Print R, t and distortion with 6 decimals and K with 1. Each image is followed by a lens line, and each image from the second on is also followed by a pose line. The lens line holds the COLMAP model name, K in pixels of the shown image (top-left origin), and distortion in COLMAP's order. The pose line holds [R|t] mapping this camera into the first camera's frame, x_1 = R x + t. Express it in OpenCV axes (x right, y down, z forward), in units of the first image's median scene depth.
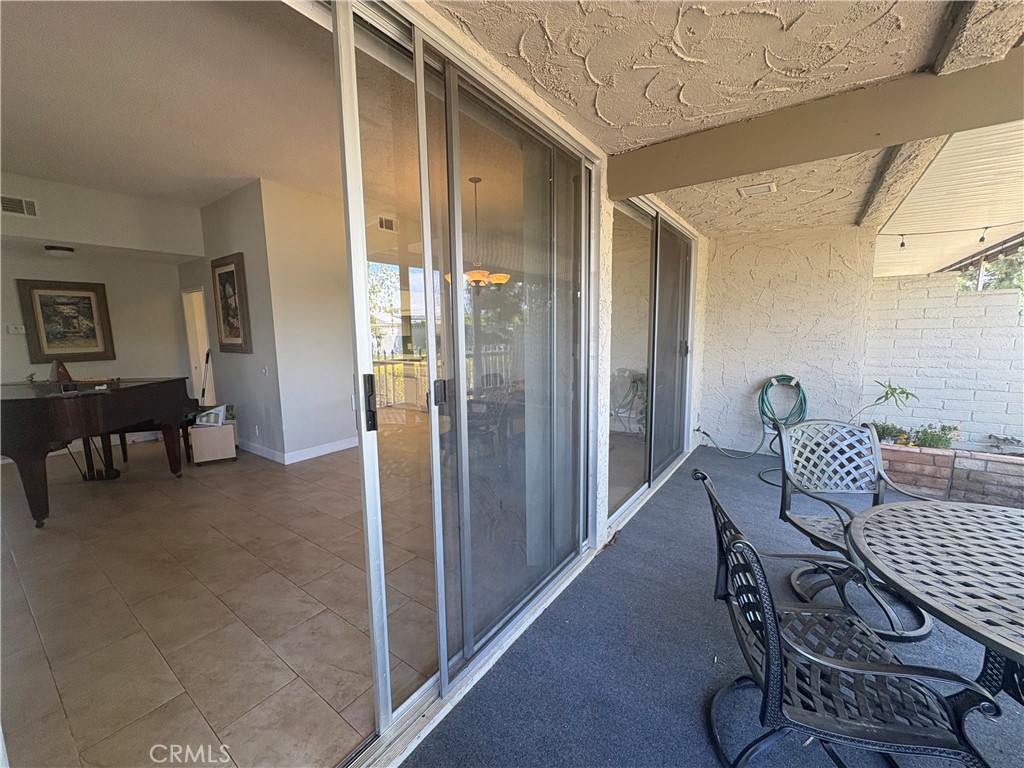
lens RADIAL K [[407.8, 0, 512.0], [0, 407.8, 384.0], [0, 0, 1]] dist [0.000344, 0.000308]
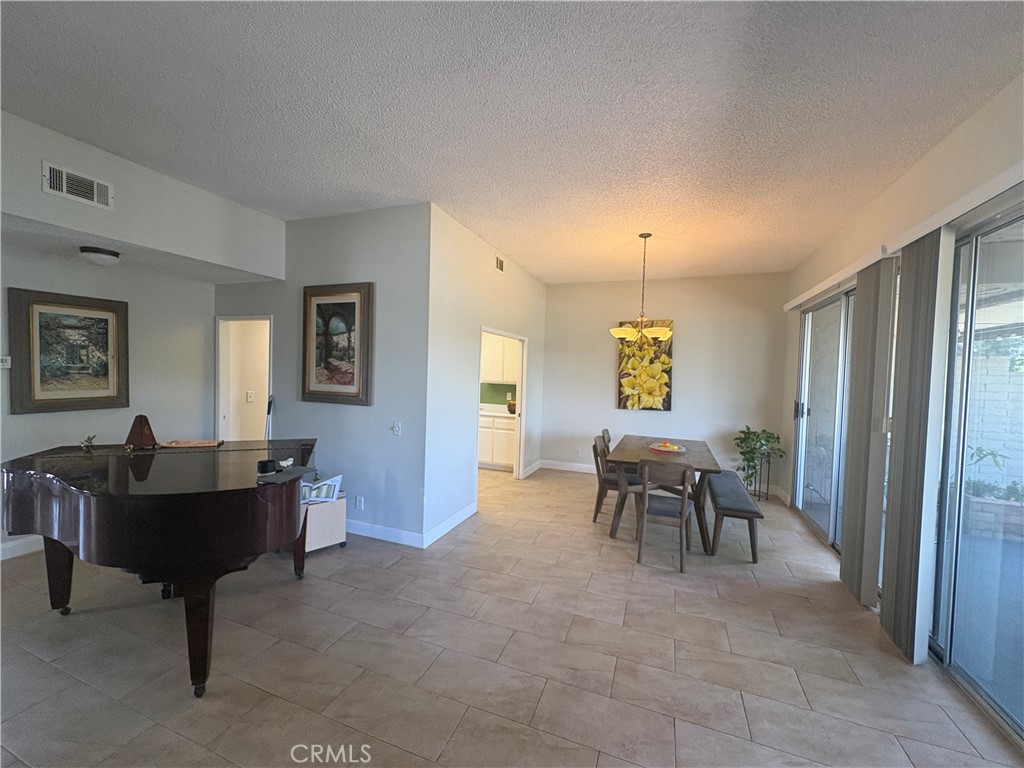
lens RADIAL K [[407.8, 0, 512.0], [0, 407.8, 384.0], [0, 0, 1]] dist [0.000344, 0.000308]
pose [[0.966331, 0.034597, 0.254967, -0.568532], [-0.010347, 0.995343, -0.095843, -0.043191], [-0.257095, 0.089978, 0.962188, 0.156013]]
